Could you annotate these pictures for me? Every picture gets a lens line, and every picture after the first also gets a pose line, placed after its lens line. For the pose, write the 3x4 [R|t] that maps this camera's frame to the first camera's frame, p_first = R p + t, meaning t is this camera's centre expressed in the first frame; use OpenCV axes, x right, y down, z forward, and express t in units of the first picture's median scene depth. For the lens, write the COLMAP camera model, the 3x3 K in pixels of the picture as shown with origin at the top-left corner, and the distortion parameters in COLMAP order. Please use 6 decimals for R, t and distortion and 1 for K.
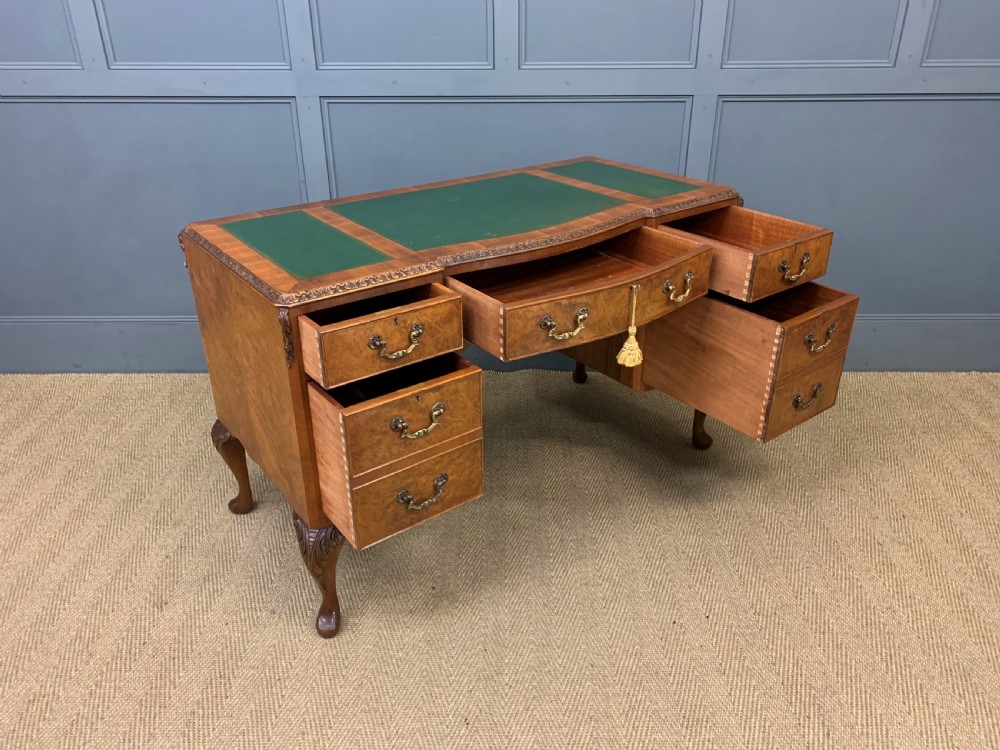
lens RADIAL K [[761.7, 0, 500.0], [0, 761.7, 375.0], [0, 0, 1]] dist [0.029436, -0.000772]
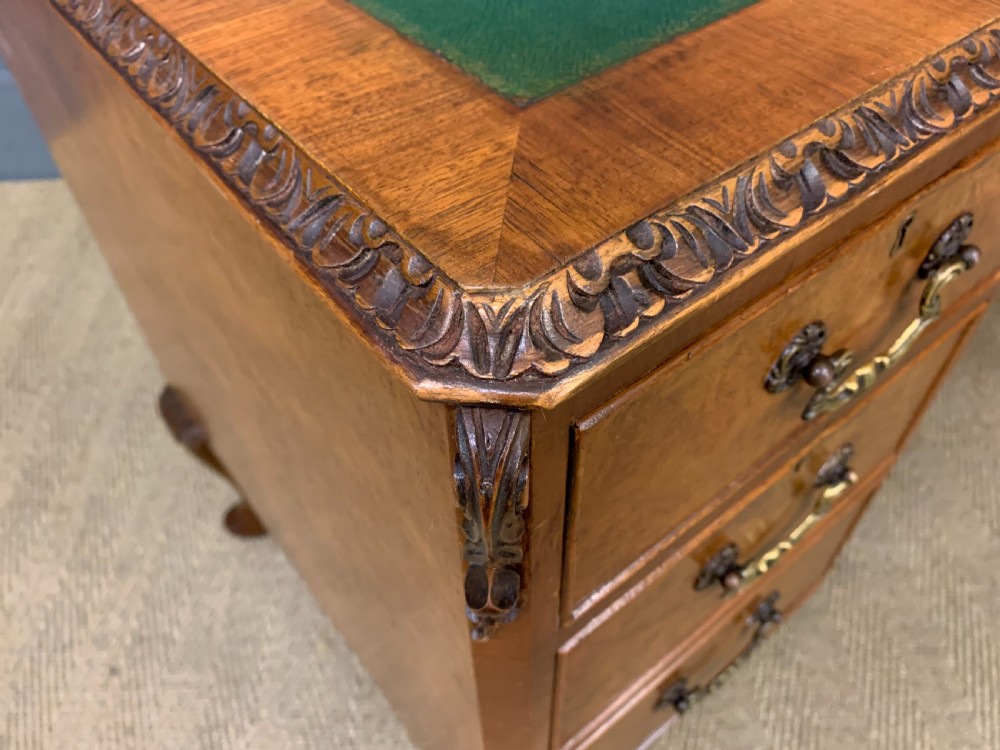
lens RADIAL K [[772.8, 0, 495.8], [0, 772.8, 375.6], [0, 0, 1]] dist [0.003472, -0.000524]
pose [[0.999401, -0.033773, 0.007578, -0.220811], [0.028698, 0.930913, 0.364111, -0.107194], [-0.019352, -0.363675, 0.931325, 0.691476]]
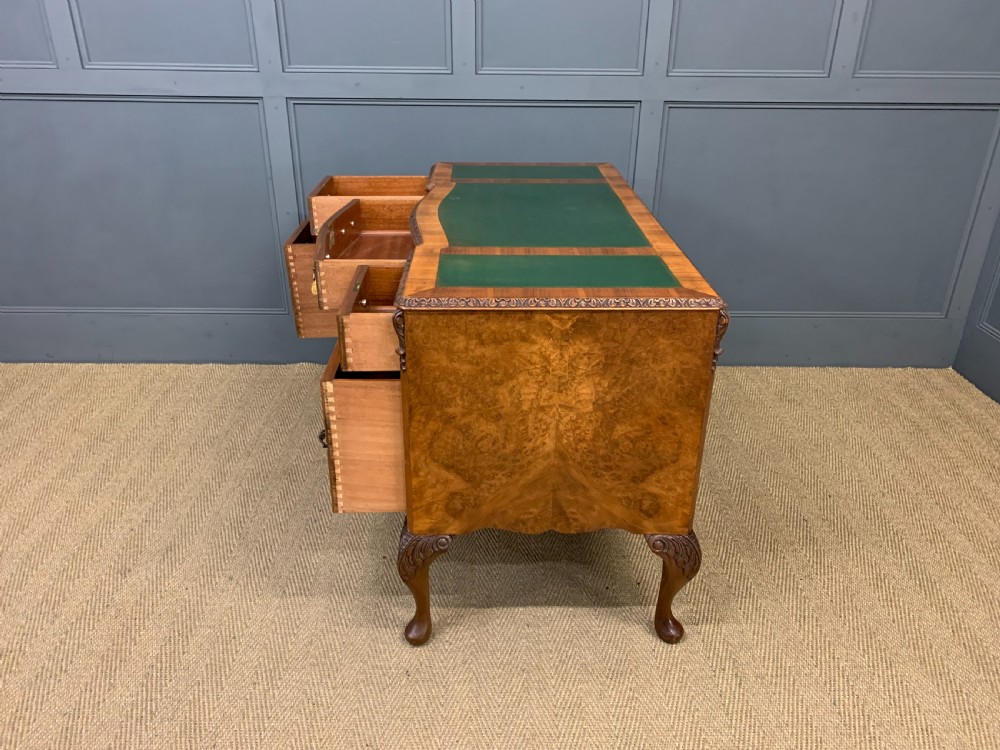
lens RADIAL K [[764.1, 0, 494.6], [0, 764.1, 379.3], [0, 0, 1]] dist [0.028457, 0.002176]
pose [[0.999866, 0.006988, 0.014777, 0.051675], [-0.006840, 0.999926, -0.010082, 0.042663], [-0.014846, 0.009980, 0.999840, -0.072486]]
